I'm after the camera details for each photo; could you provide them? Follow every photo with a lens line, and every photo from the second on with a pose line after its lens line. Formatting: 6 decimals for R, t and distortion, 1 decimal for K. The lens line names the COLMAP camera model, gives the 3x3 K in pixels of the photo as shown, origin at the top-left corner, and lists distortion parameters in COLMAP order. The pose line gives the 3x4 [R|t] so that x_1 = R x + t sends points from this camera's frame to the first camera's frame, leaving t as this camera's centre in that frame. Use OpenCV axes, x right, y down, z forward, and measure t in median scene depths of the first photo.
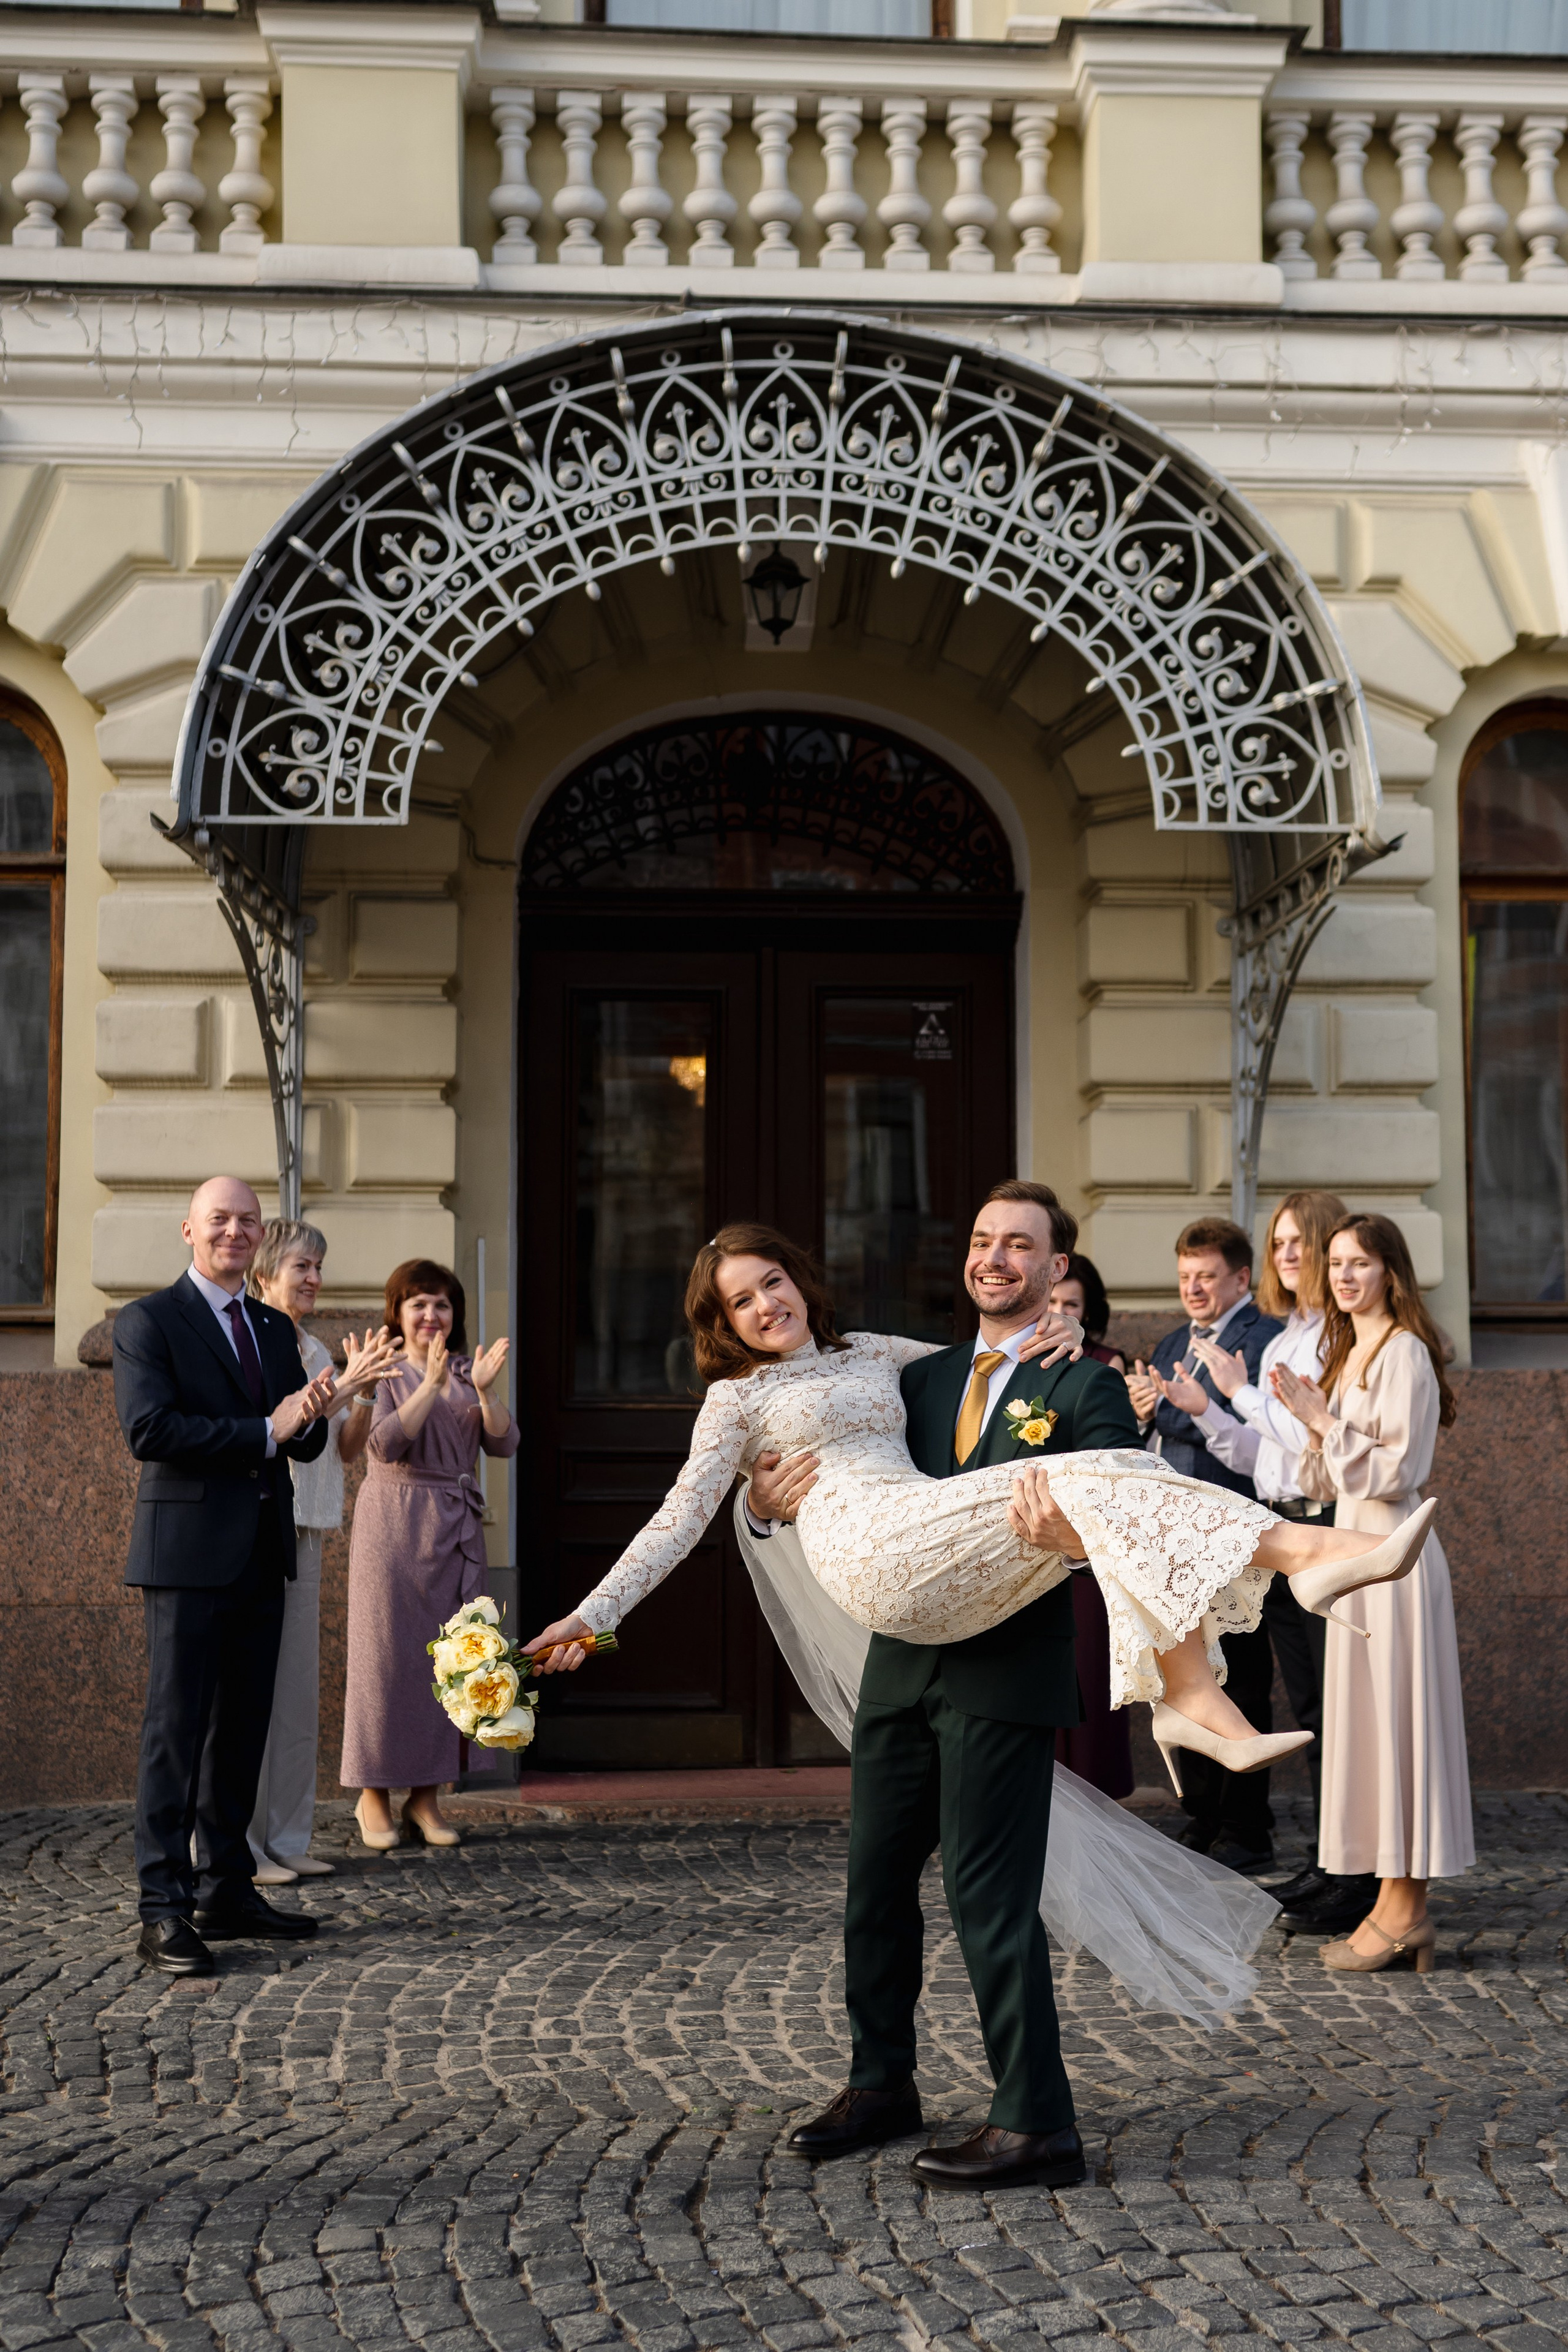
lens RADIAL K [[2702.6, 0, 818.9], [0, 2702.6, 1182.1], [0, 0, 1]] dist [-0.000041, 0.012299]
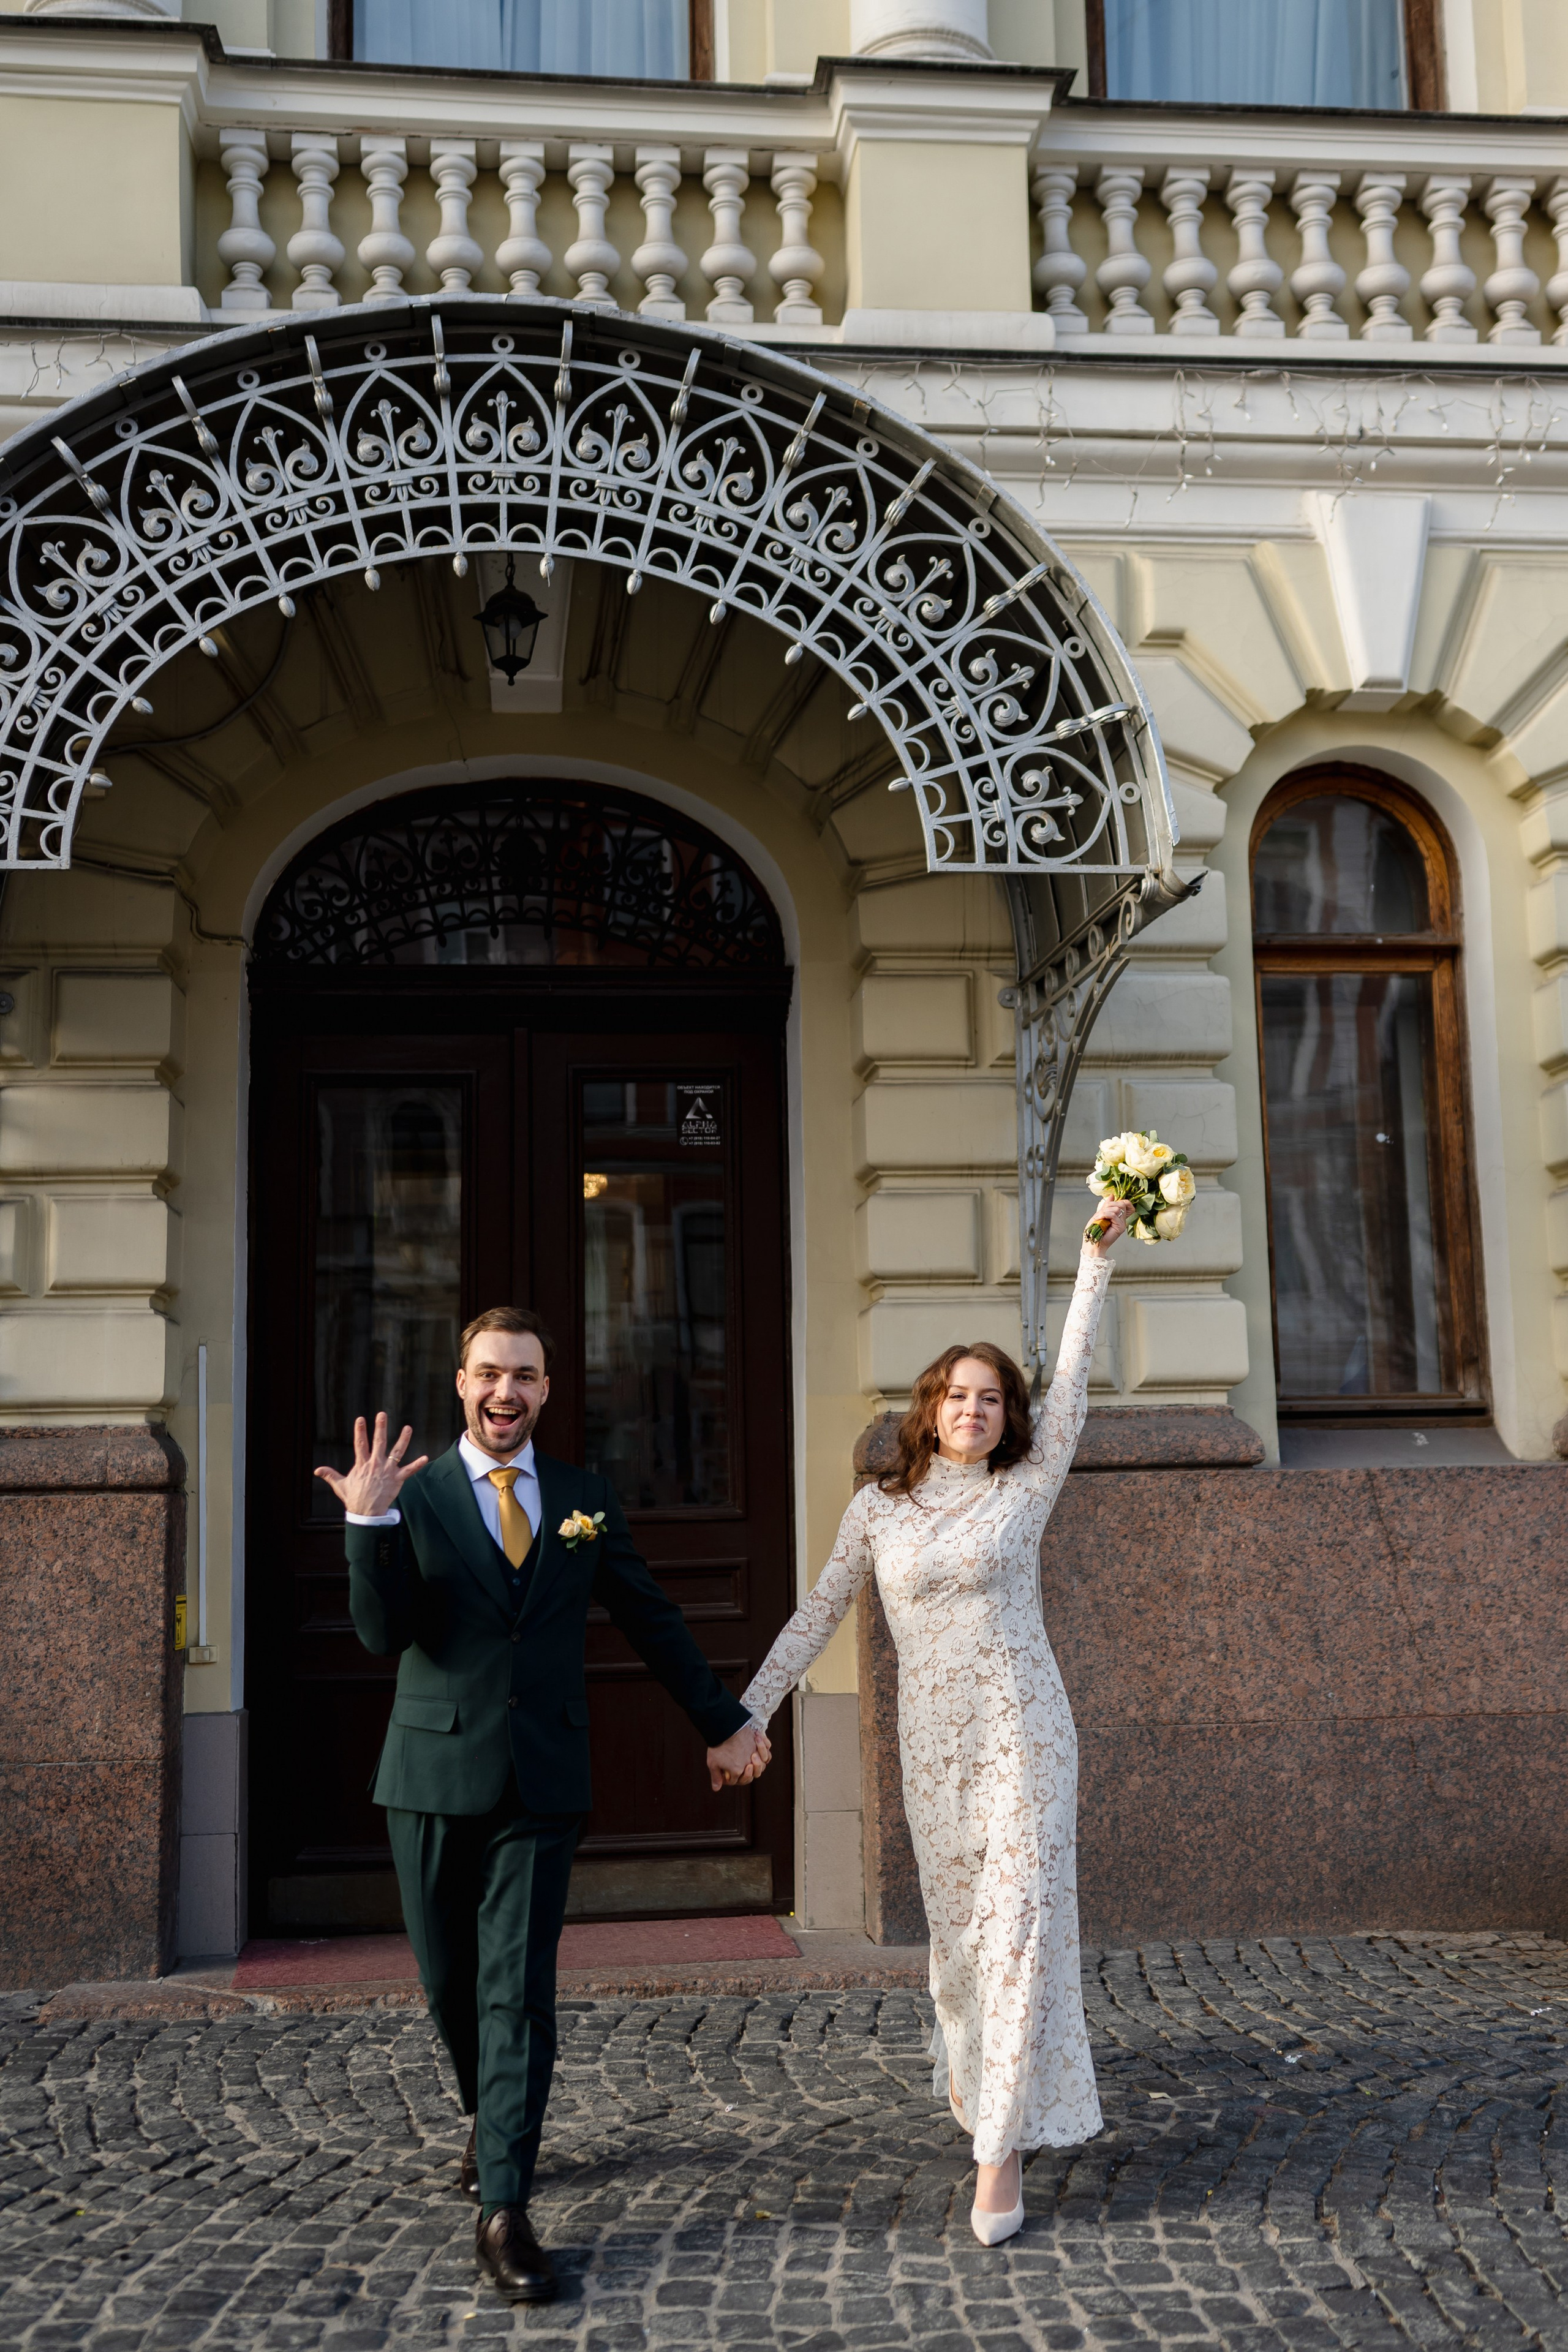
lens RADIAL K [[2337.0, 0, 784.0], [0, 2337.0, 1176.0], [0, 0, 1]] dist [-0.003134, 0.011975]
pose [[0.998585, -0.012859, 0.051598, 0.036376], [0.015414, 0.998658, -0.049439, 0.006682], [-0.050893, 0.050165, 0.997443, 0.239765]]
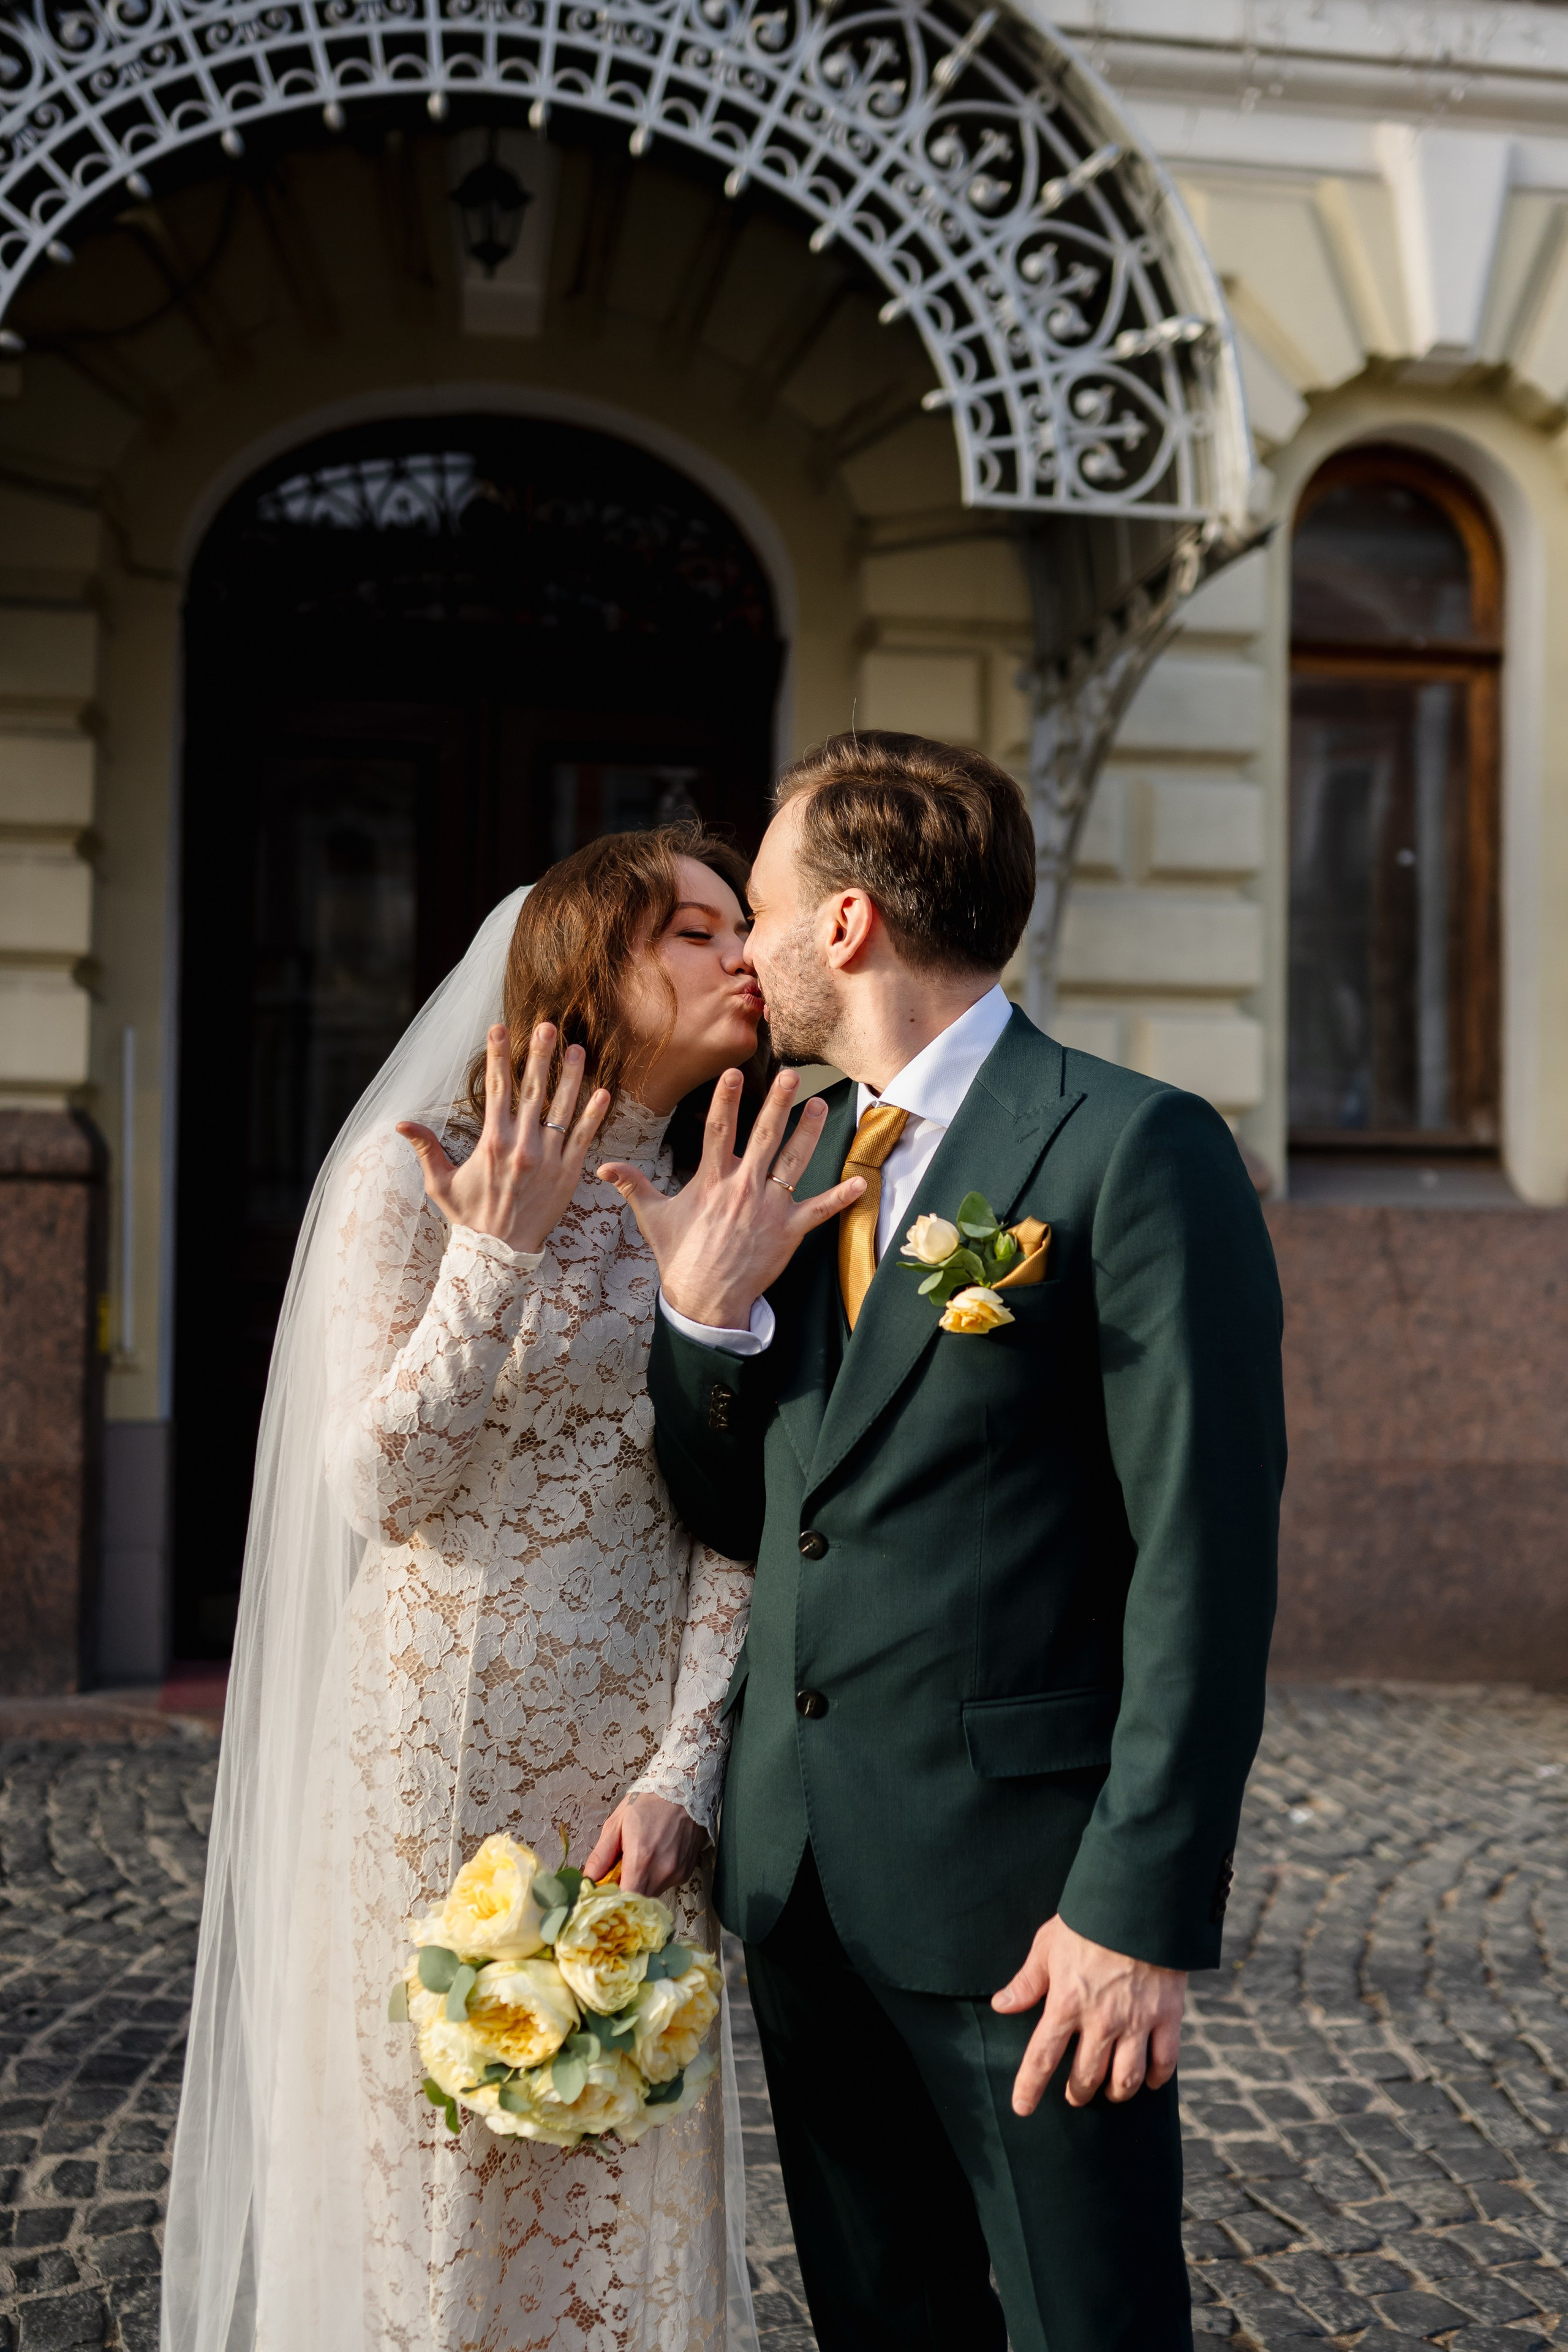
lens RADIAL K [[2255.4, 0, 791.5], [0, 2255.4, 1211.8], [0, 0, 1]] dist [0.003150, 0.006057]
pose [[0.995643, 0.016550, 0.091762, 0.017952], [-0.023063, 0.997254, 0.070368, 0.028553], [-0.090345, -0.072178, 0.993292, 0.341285]]
